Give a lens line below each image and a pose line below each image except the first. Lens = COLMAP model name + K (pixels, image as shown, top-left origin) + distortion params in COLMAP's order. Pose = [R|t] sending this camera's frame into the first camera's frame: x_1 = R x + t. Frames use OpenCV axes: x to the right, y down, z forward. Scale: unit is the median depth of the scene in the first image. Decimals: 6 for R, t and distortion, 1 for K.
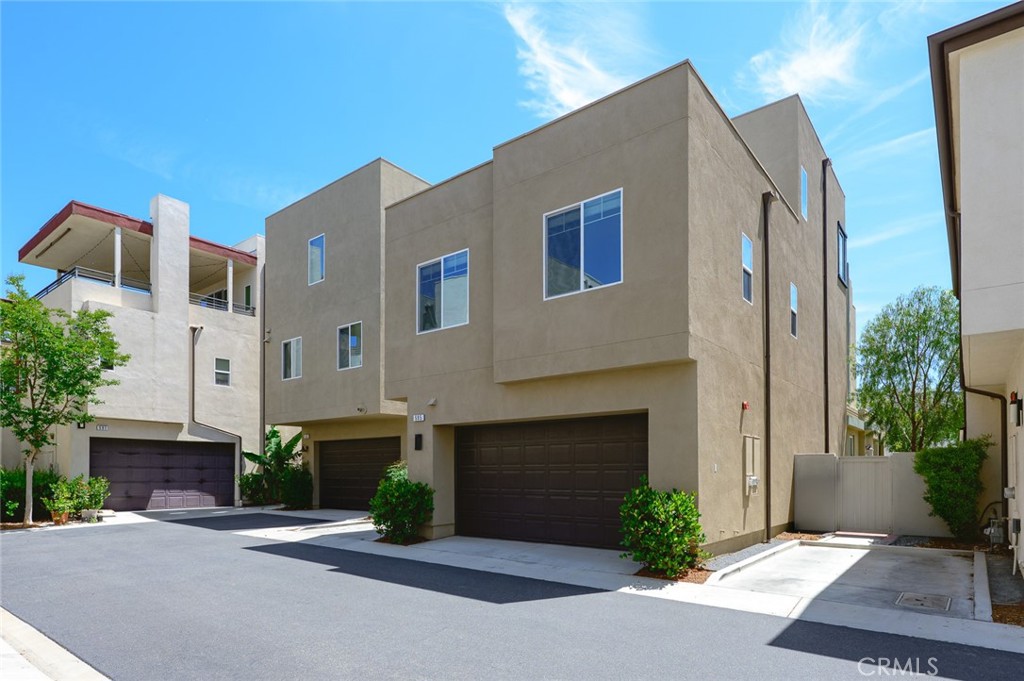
lens RADIAL K [[563.3, 0, 512.0], [0, 563.3, 340.5], [0, 0, 1]] dist [-0.002472, -0.000427]
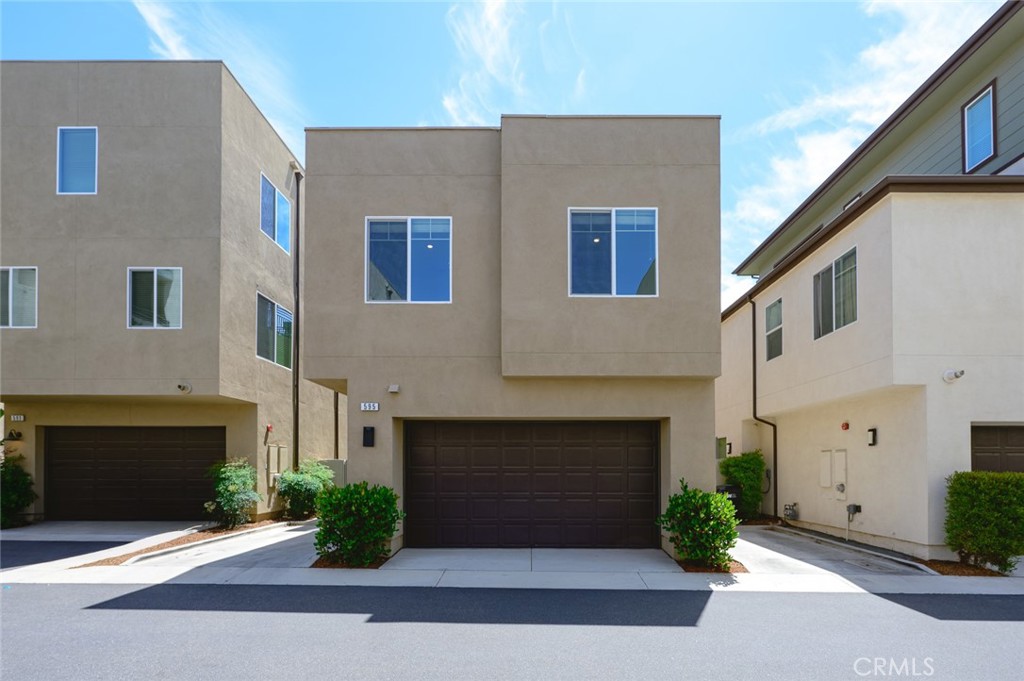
lens RADIAL K [[451.6, 0, 496.7], [0, 451.6, 395.4], [0, 0, 1]] dist [-0.003060, -0.000154]
pose [[0.786069, 0.109848, 0.608300, -0.427955], [-0.147286, 0.989024, 0.011729, 0.091144], [-0.600335, -0.098814, 0.793621, 0.398465]]
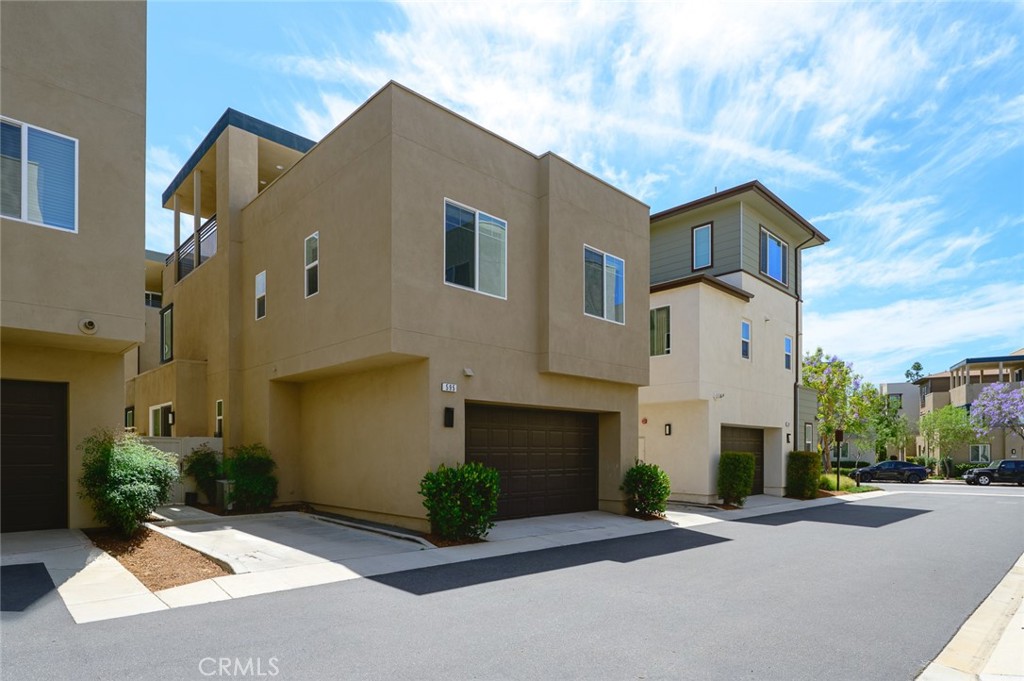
lens RADIAL K [[500.5, 0, 512.8], [0, 500.5, 355.6], [0, 0, 1]] dist [-0.000254, -0.000041]
pose [[0.189468, 0.198266, 0.961661, -0.877440], [-0.218318, 0.963391, -0.155610, 0.191645], [-0.957308, -0.180465, 0.225817, 0.782416]]
